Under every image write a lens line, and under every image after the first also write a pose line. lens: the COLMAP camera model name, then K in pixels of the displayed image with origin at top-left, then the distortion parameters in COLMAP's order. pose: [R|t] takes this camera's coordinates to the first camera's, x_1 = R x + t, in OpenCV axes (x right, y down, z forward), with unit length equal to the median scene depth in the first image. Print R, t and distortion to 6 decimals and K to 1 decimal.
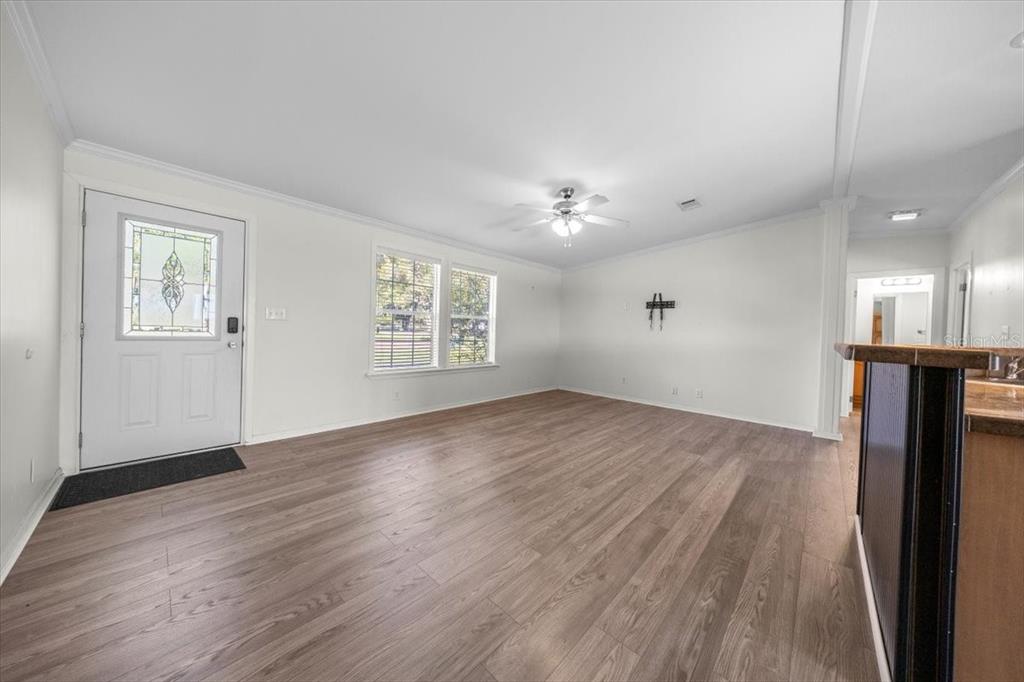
lens RADIAL K [[328.2, 0, 500.8], [0, 328.2, 337.1], [0, 0, 1]] dist [-0.007339, 0.000075]
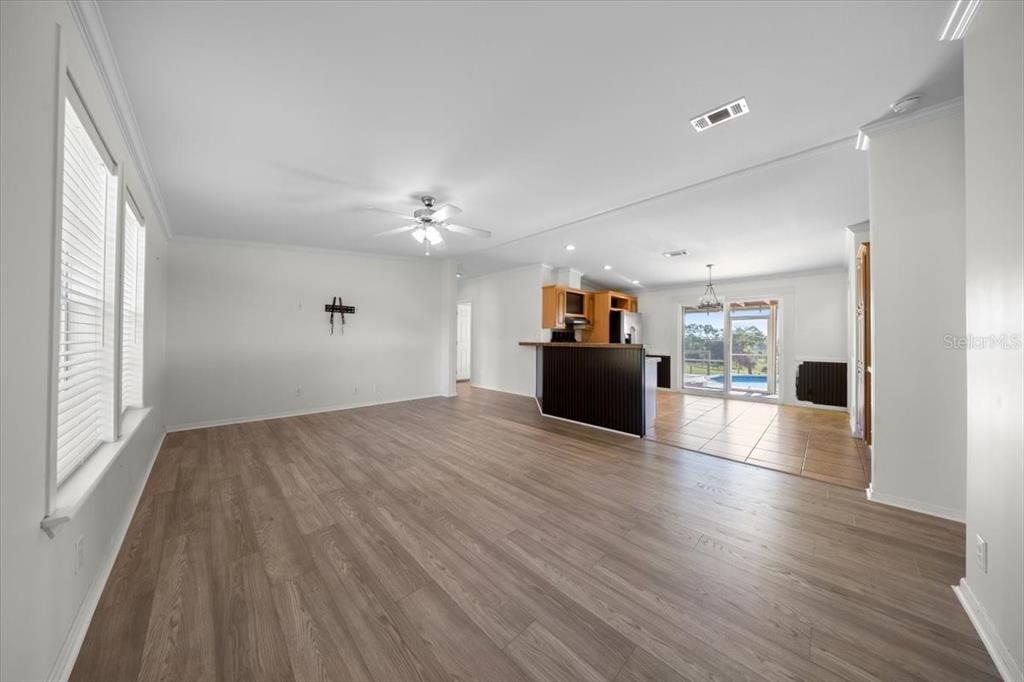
lens RADIAL K [[328.2, 0, 500.8], [0, 328.2, 337.1], [0, 0, 1]] dist [-0.007339, 0.000075]
pose [[0.024641, -0.022463, 0.999444, -0.765131], [0.010079, 0.999702, 0.022221, -0.044899], [-0.999646, 0.009526, 0.024860, 0.729014]]
